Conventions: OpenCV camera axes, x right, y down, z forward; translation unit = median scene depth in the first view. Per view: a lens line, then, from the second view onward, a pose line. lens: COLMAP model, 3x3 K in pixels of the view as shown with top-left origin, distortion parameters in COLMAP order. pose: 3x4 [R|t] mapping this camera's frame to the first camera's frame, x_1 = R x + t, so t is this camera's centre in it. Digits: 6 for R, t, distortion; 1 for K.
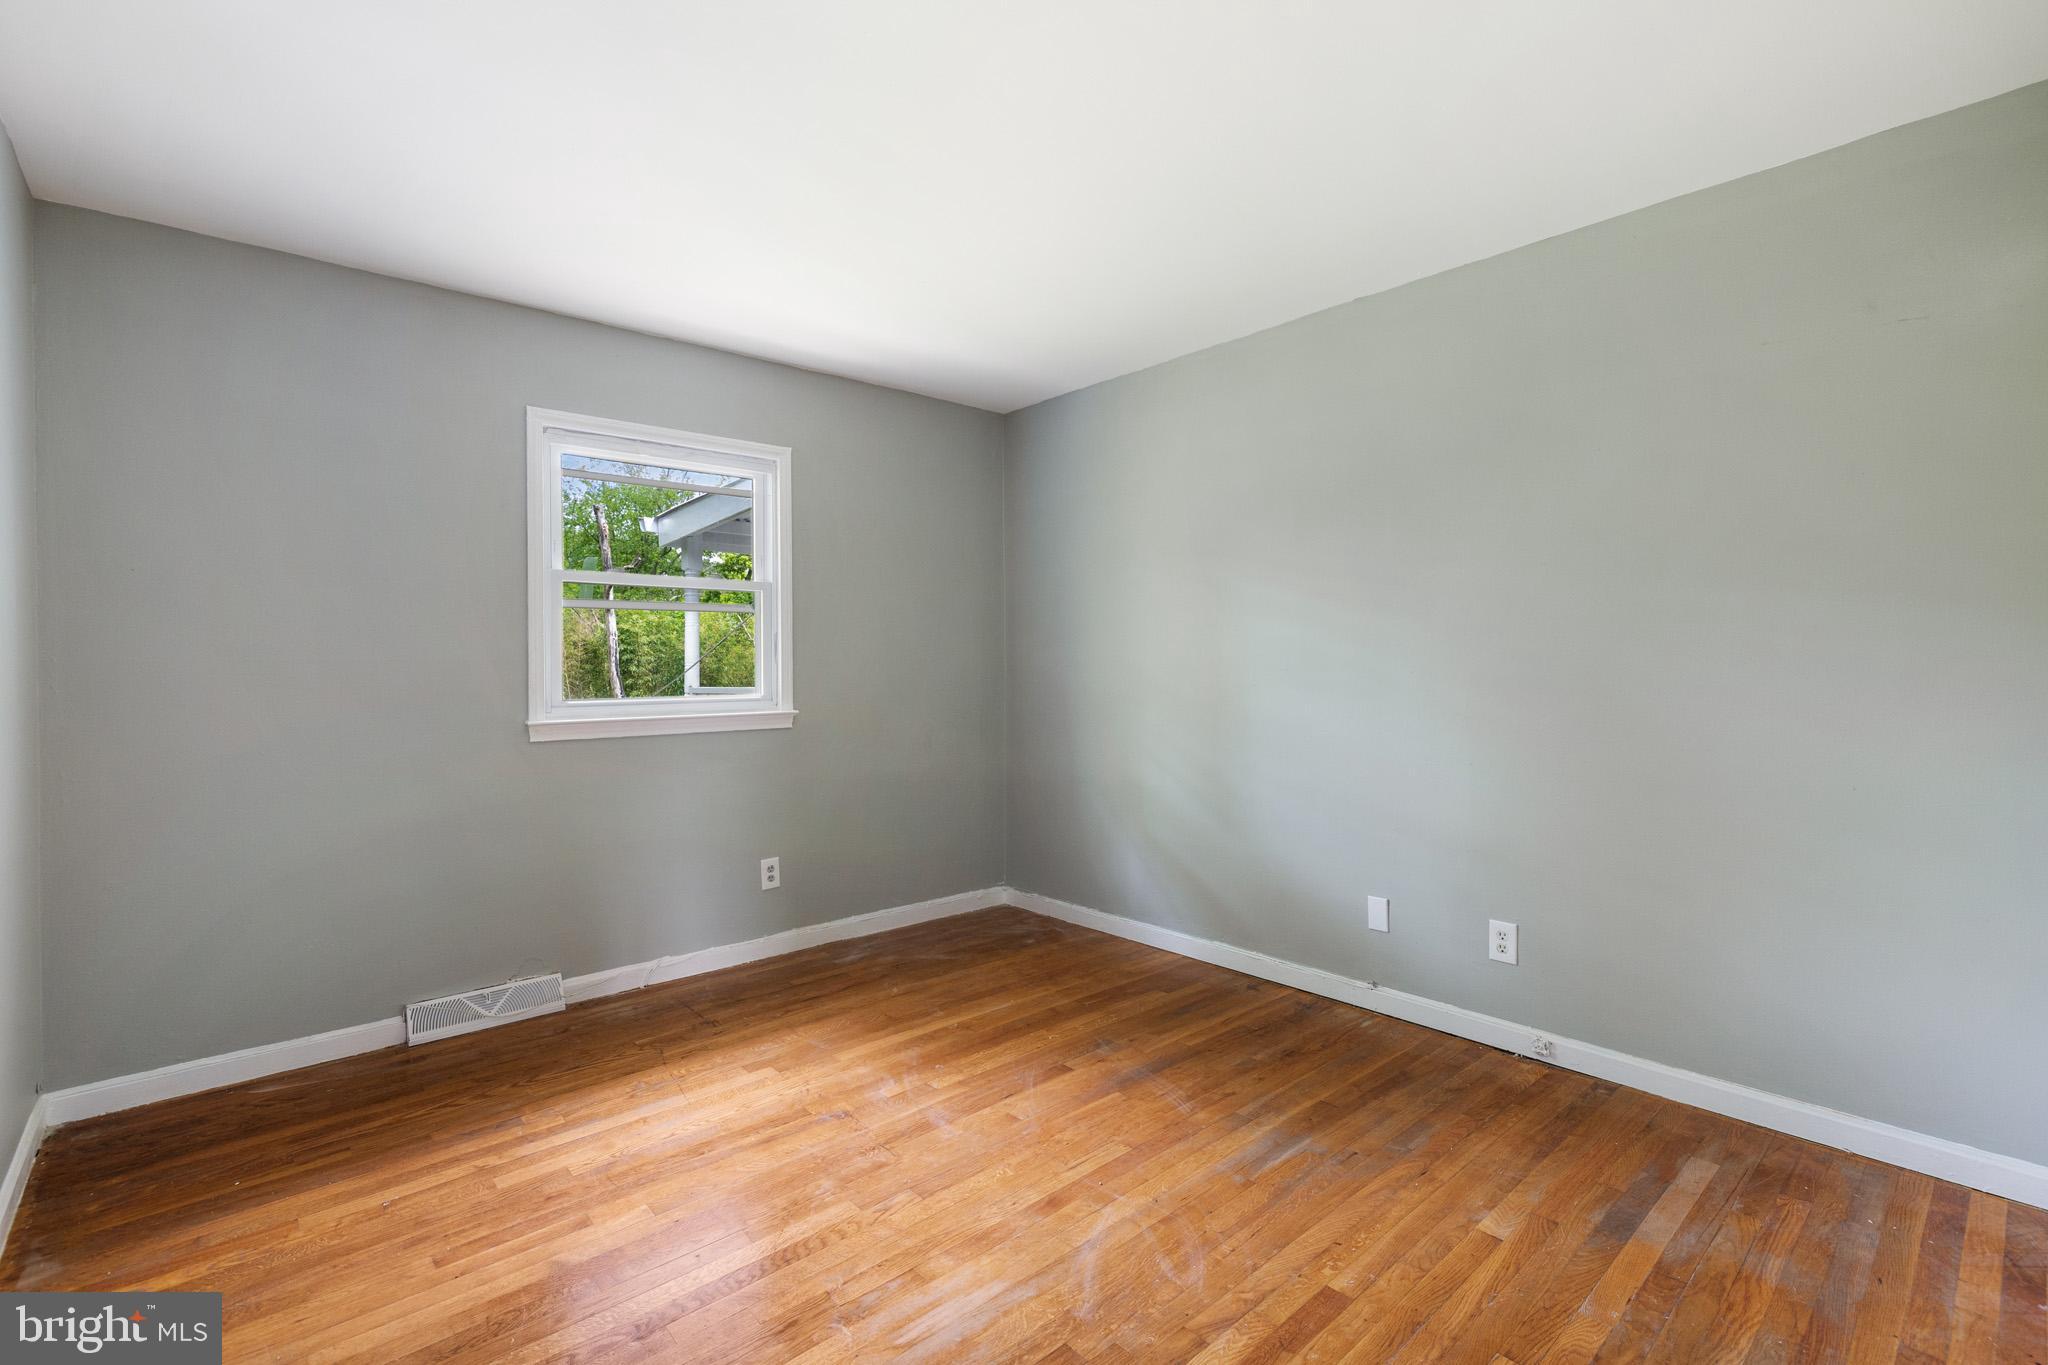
lens RADIAL K [[913.7, 0, 1024.0], [0, 913.7, 682.5], [0, 0, 1]] dist [0.000103, 0.000128]
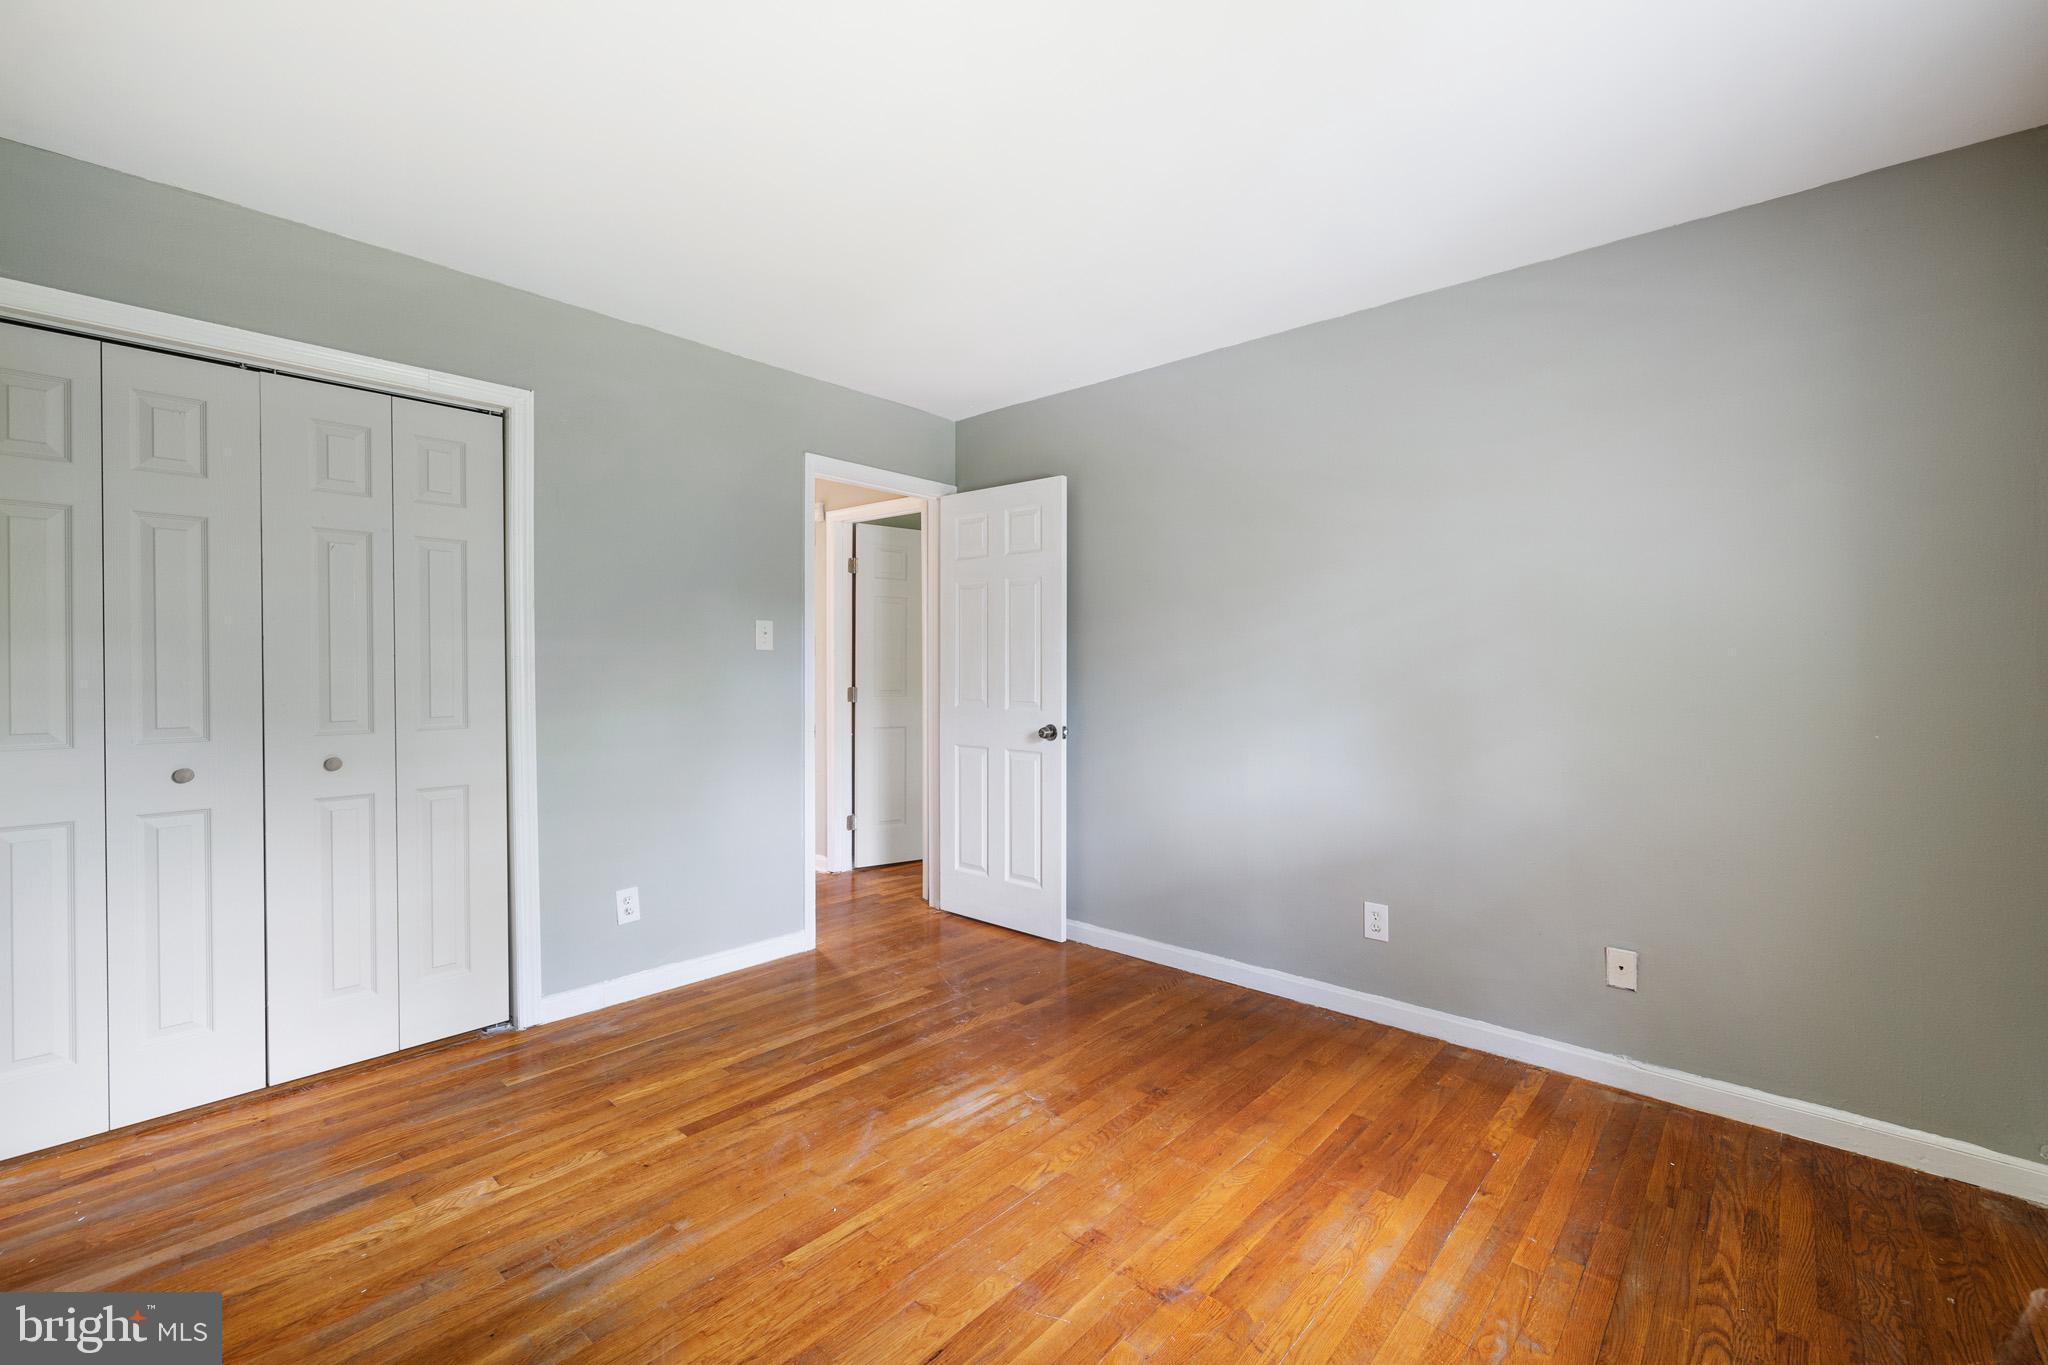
lens RADIAL K [[855.7, 0, 1019.4], [0, 855.7, 676.4], [0, 0, 1]] dist [-0.000347, -0.000445]
pose [[-0.993529, 0.002167, -0.113558, -0.008662], [-0.000148, 0.999792, 0.020374, -0.033865], [0.113579, 0.020259, -0.993322, 1.906807]]
